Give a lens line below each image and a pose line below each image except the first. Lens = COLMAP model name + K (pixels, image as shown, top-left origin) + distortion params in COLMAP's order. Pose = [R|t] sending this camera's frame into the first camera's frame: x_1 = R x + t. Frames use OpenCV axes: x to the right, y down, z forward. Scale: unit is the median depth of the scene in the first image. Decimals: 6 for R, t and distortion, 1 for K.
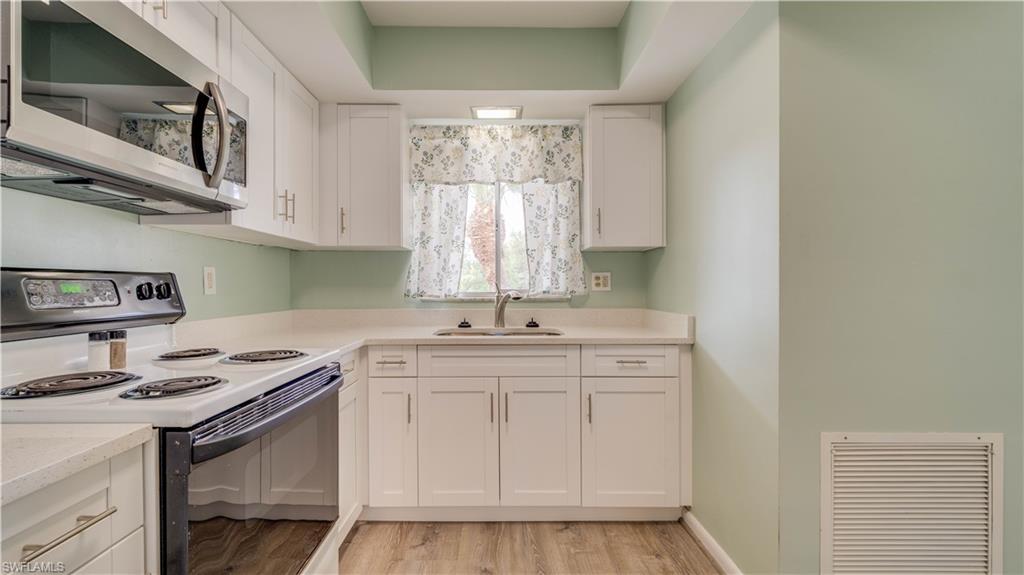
lens RADIAL K [[445.1, 0, 499.1], [0, 445.1, 290.0], [0, 0, 1]] dist [-0.001510, -0.000128]
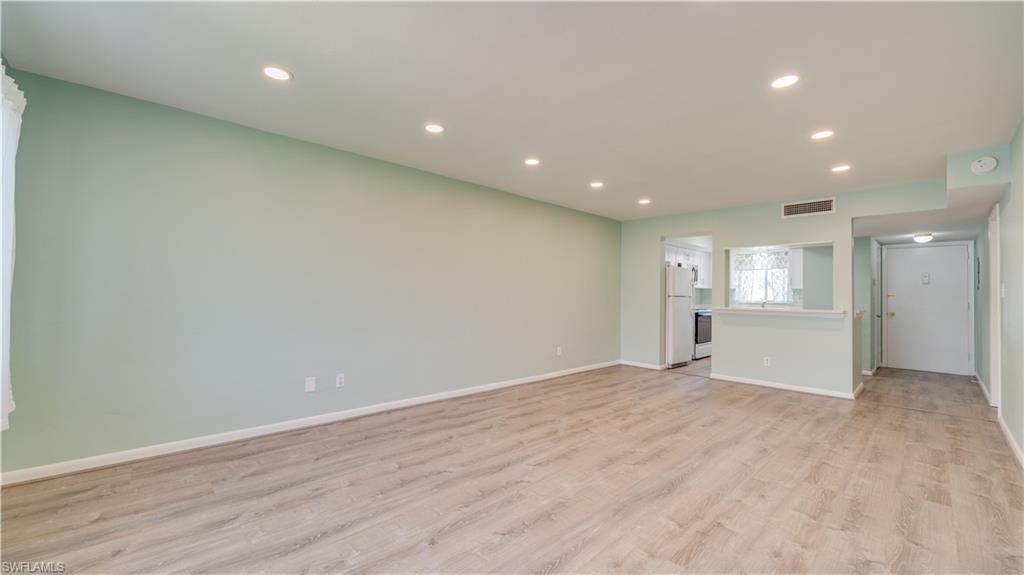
lens RADIAL K [[393.2, 0, 506.3], [0, 393.2, 289.2], [0, 0, 1]] dist [-0.002630, -0.000179]
pose [[0.668423, -0.002437, -0.743778, 0.940989], [-0.017855, 0.999654, -0.019322, 0.008420], [0.743567, 0.026195, 0.668148, -2.535403]]
